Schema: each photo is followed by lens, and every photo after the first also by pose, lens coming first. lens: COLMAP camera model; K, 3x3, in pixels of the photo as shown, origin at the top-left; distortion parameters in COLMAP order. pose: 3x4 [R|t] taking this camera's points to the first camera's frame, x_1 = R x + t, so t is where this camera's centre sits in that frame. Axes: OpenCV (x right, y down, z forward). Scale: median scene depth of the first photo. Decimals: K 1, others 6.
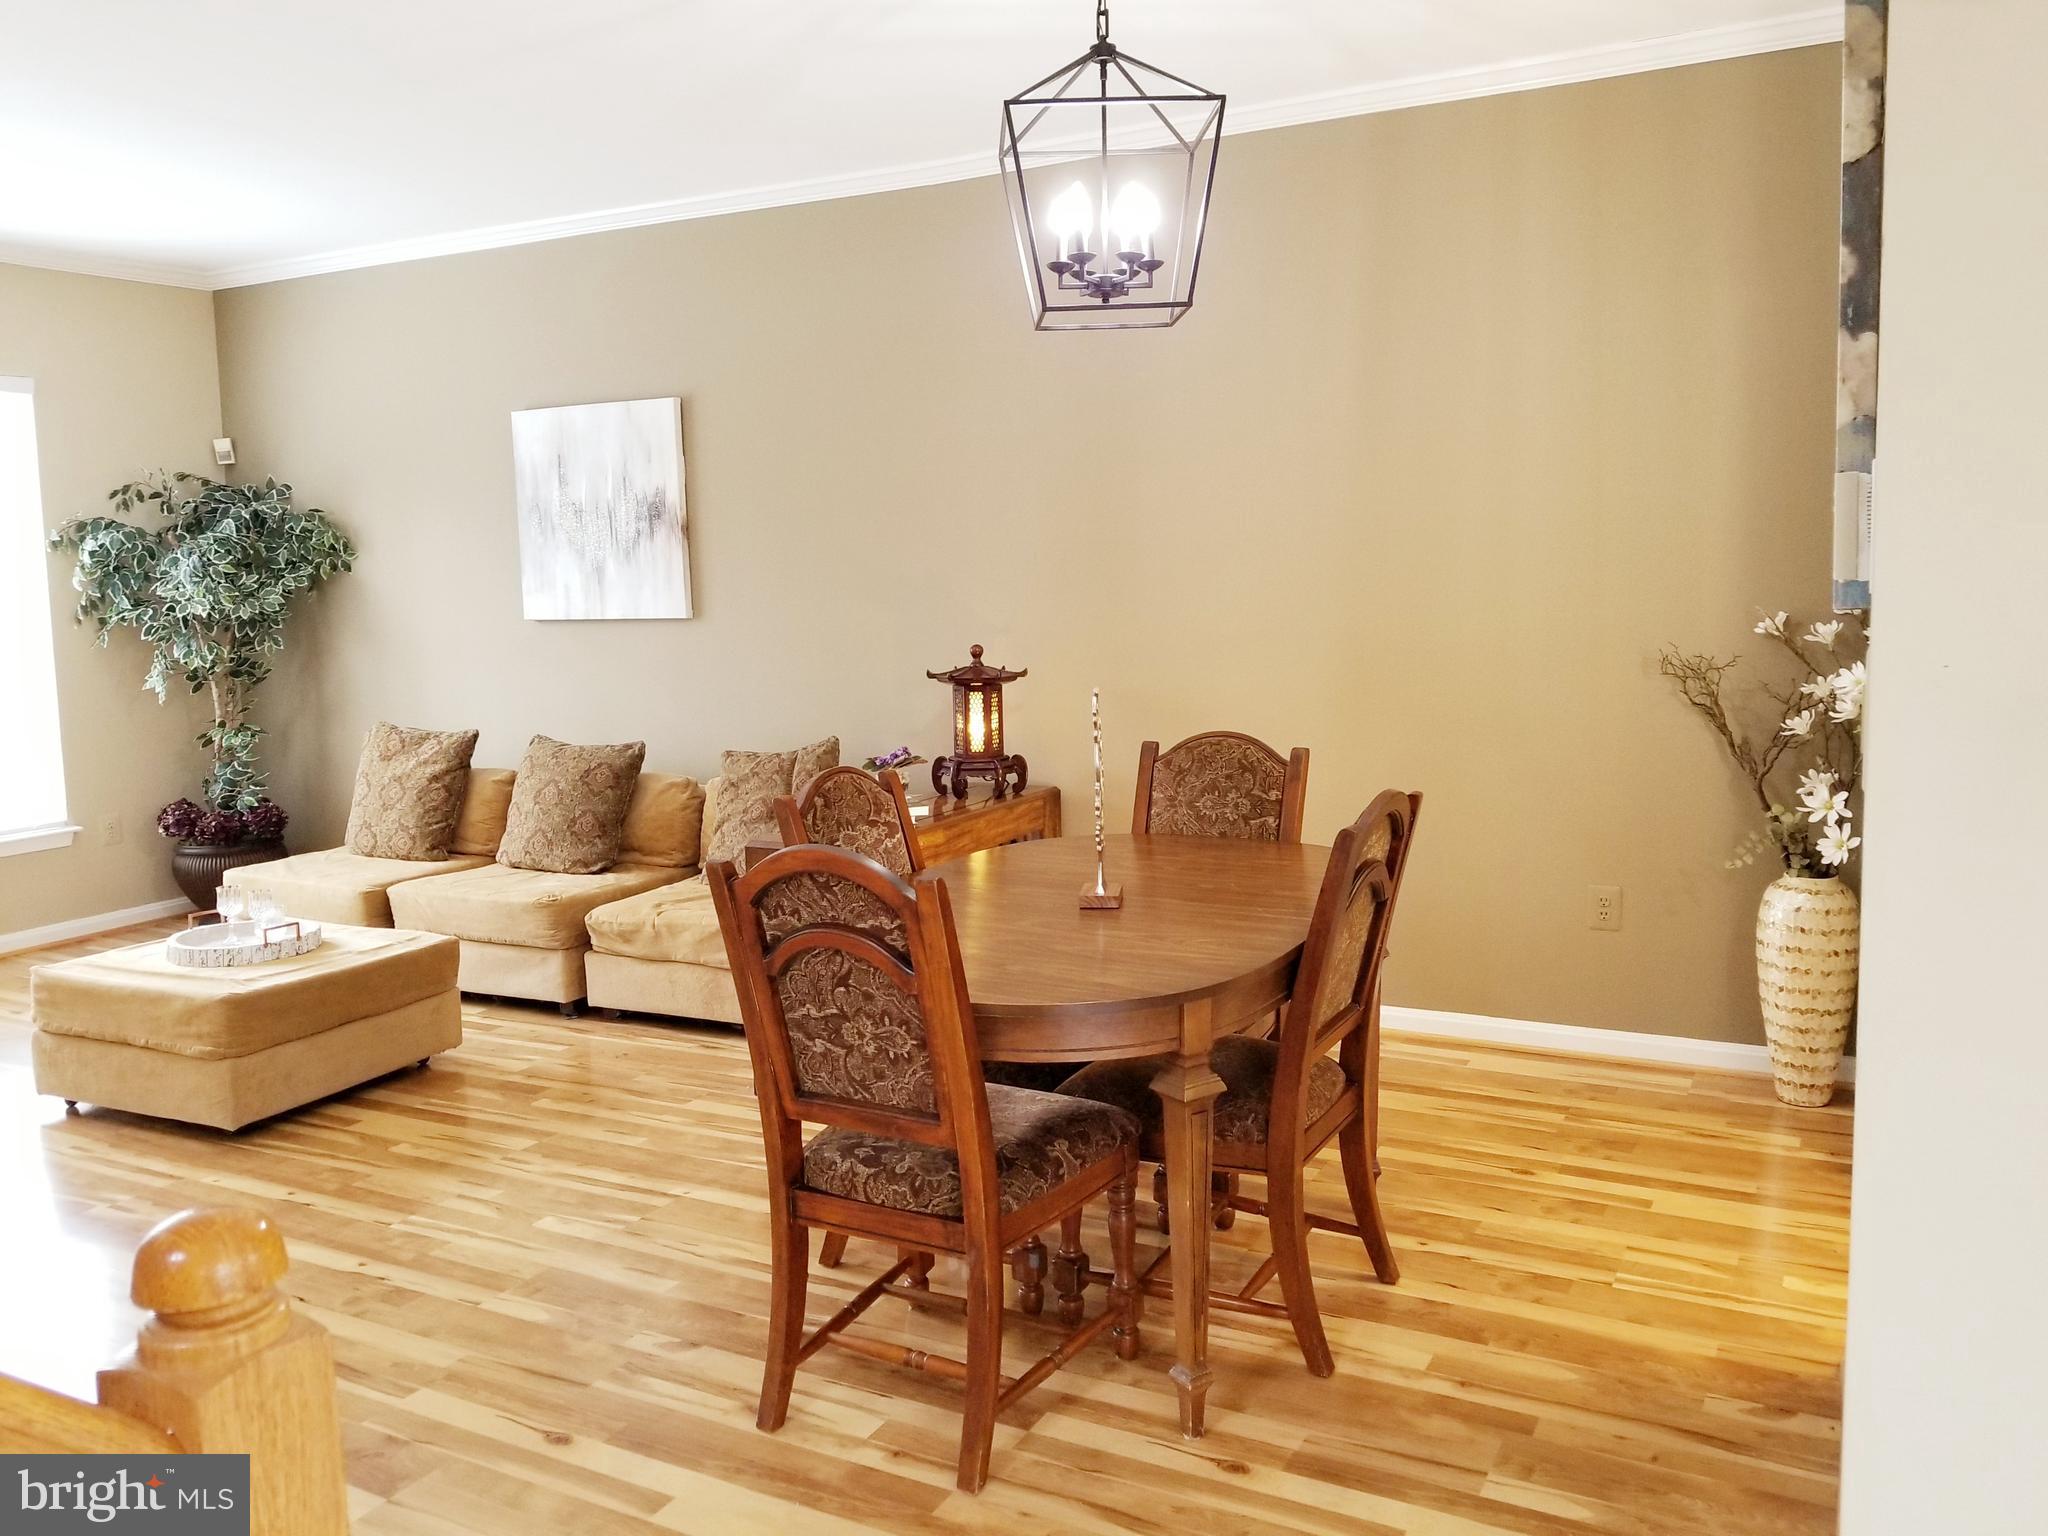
lens RADIAL K [[1608.5, 0, 1076.7], [0, 1608.5, 739.2], [0, 0, 1]] dist [0.072482, -0.114127]
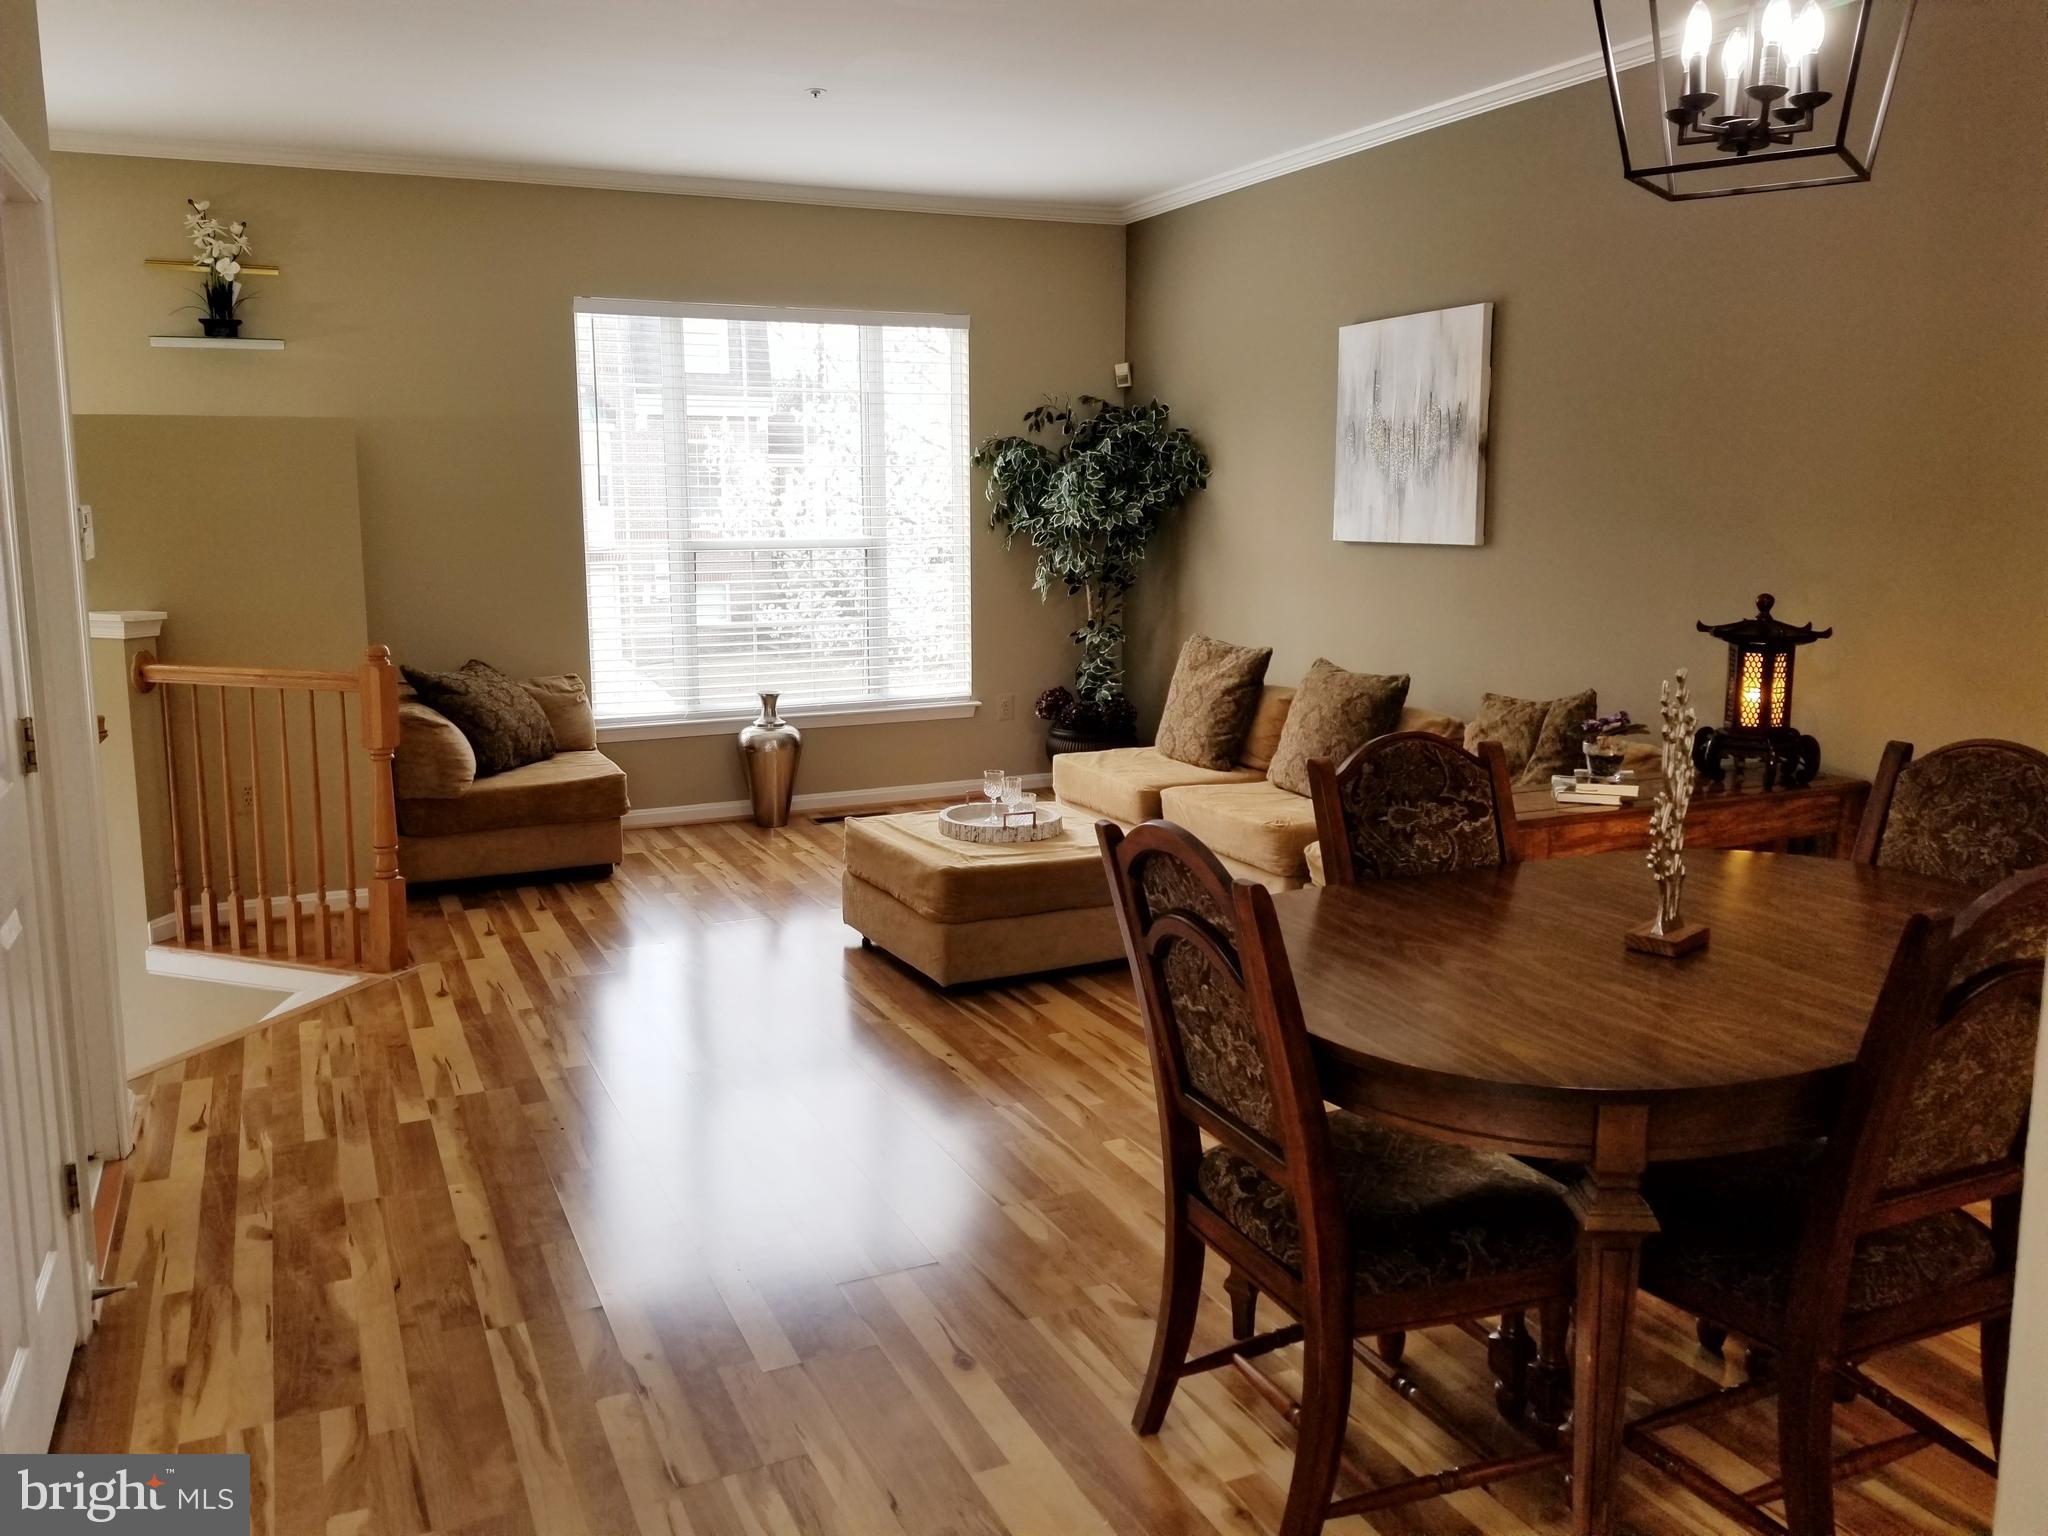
lens RADIAL K [[1608.5, 0, 1001.7], [0, 1608.5, 741.1], [0, 0, 1]] dist [0.072482, -0.114127]
pose [[0.781004, 0.117687, -0.613338, 0.166008], [-0.083354, 0.992941, 0.084384, -0.025256], [0.618939, -0.014780, 0.785300, 0.133277]]
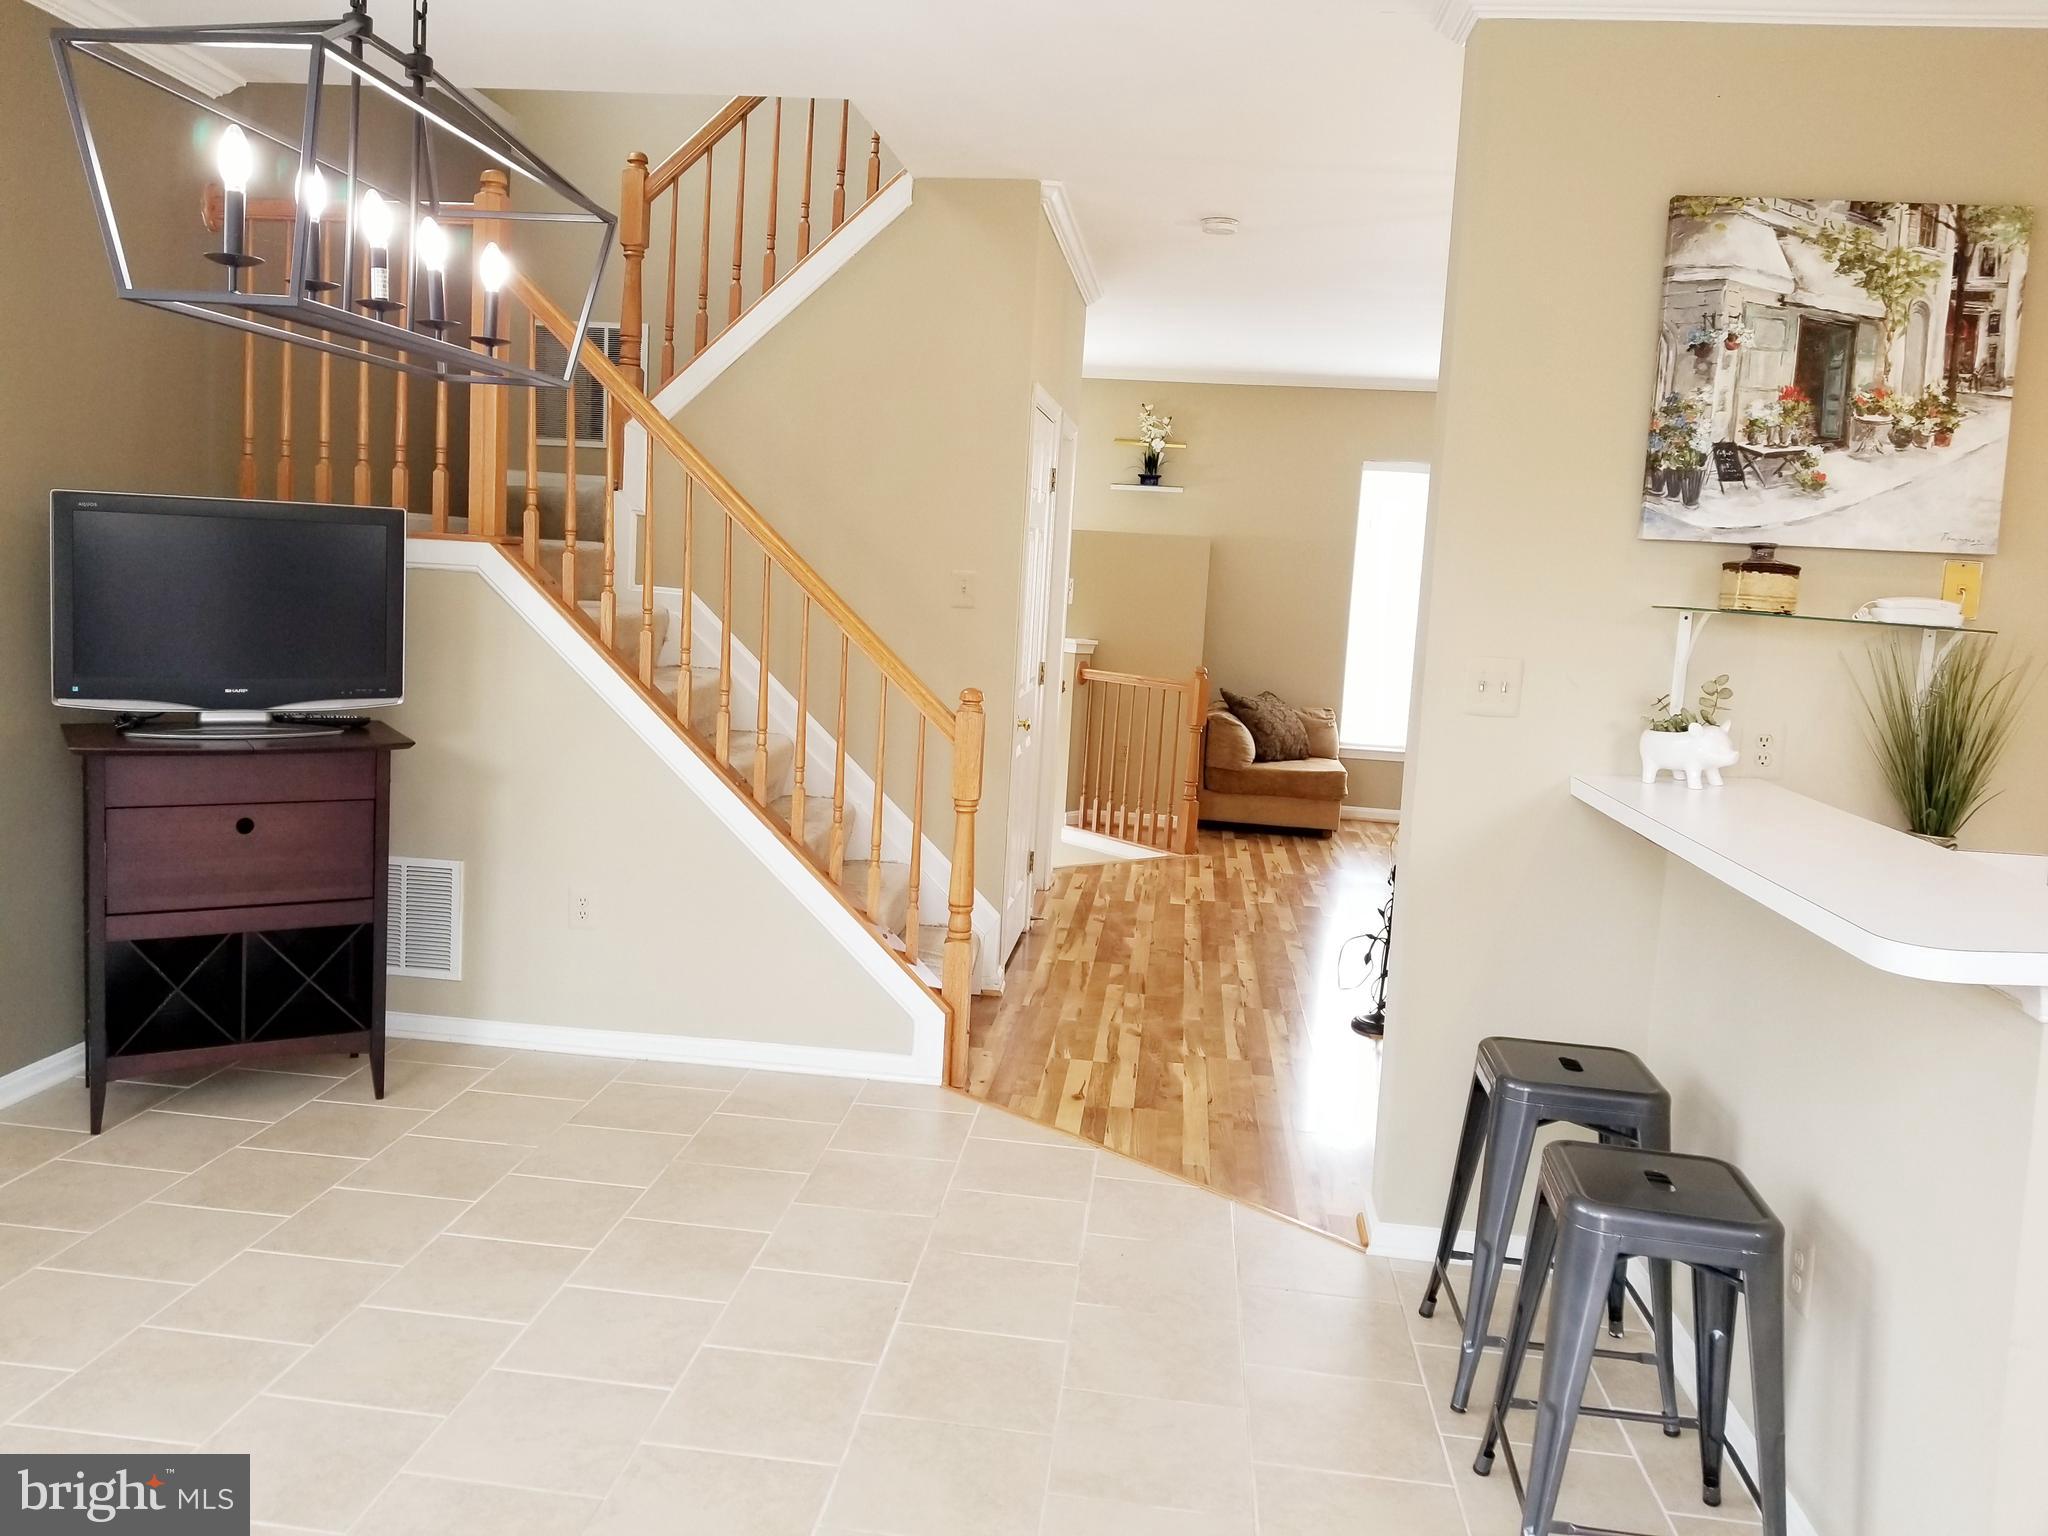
lens RADIAL K [[1608.5, 0, 1031.0], [0, 1608.5, 716.4], [0, 0, 1]] dist [0.072482, -0.114127]
pose [[0.367819, 0.130285, -0.920725, 0.825647], [-0.166176, 0.983407, 0.072770, -0.010854], [0.914929, 0.126236, 0.383367, -0.165201]]
